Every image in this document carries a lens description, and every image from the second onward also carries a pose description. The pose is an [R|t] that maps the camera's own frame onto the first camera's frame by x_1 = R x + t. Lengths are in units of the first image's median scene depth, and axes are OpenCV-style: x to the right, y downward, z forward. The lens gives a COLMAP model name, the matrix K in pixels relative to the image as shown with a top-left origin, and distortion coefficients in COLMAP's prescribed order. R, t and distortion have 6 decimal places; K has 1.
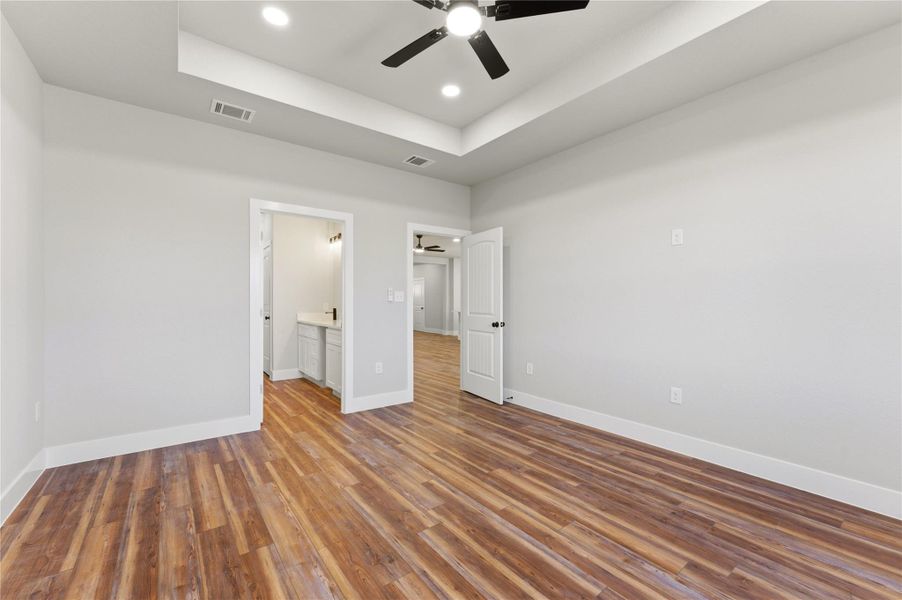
lens RADIAL K [[372.5, 0, 451.9], [0, 372.5, 307.6], [0, 0, 1]] dist [0.000374, 0.000094]
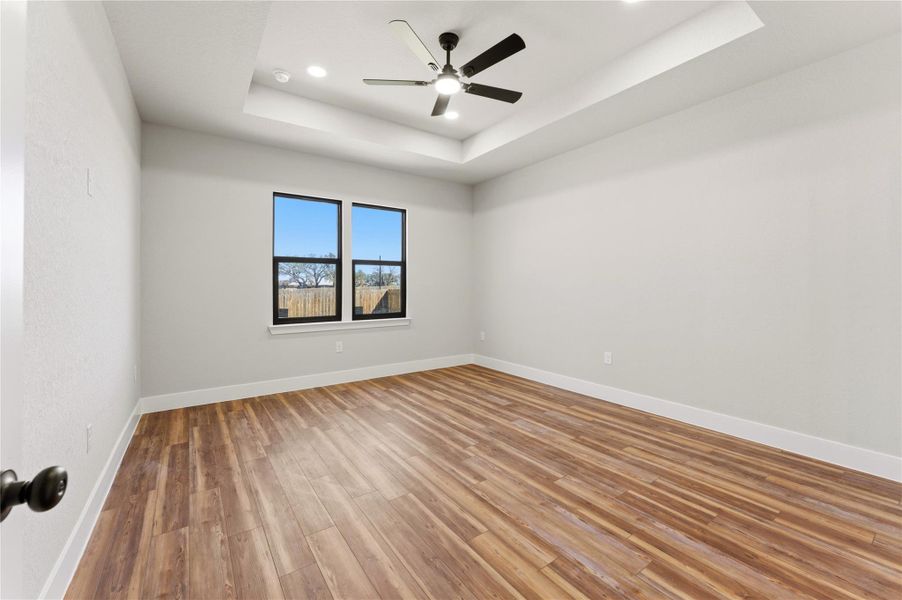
lens RADIAL K [[372.5, 0, 451.9], [0, 372.5, 307.6], [0, 0, 1]] dist [0.000374, 0.000094]
pose [[-0.999358, -0.003759, 0.035629, -0.027693], [-0.001007, 0.997035, 0.076939, -0.033861], [-0.035813, 0.076854, -0.996399, 1.979428]]
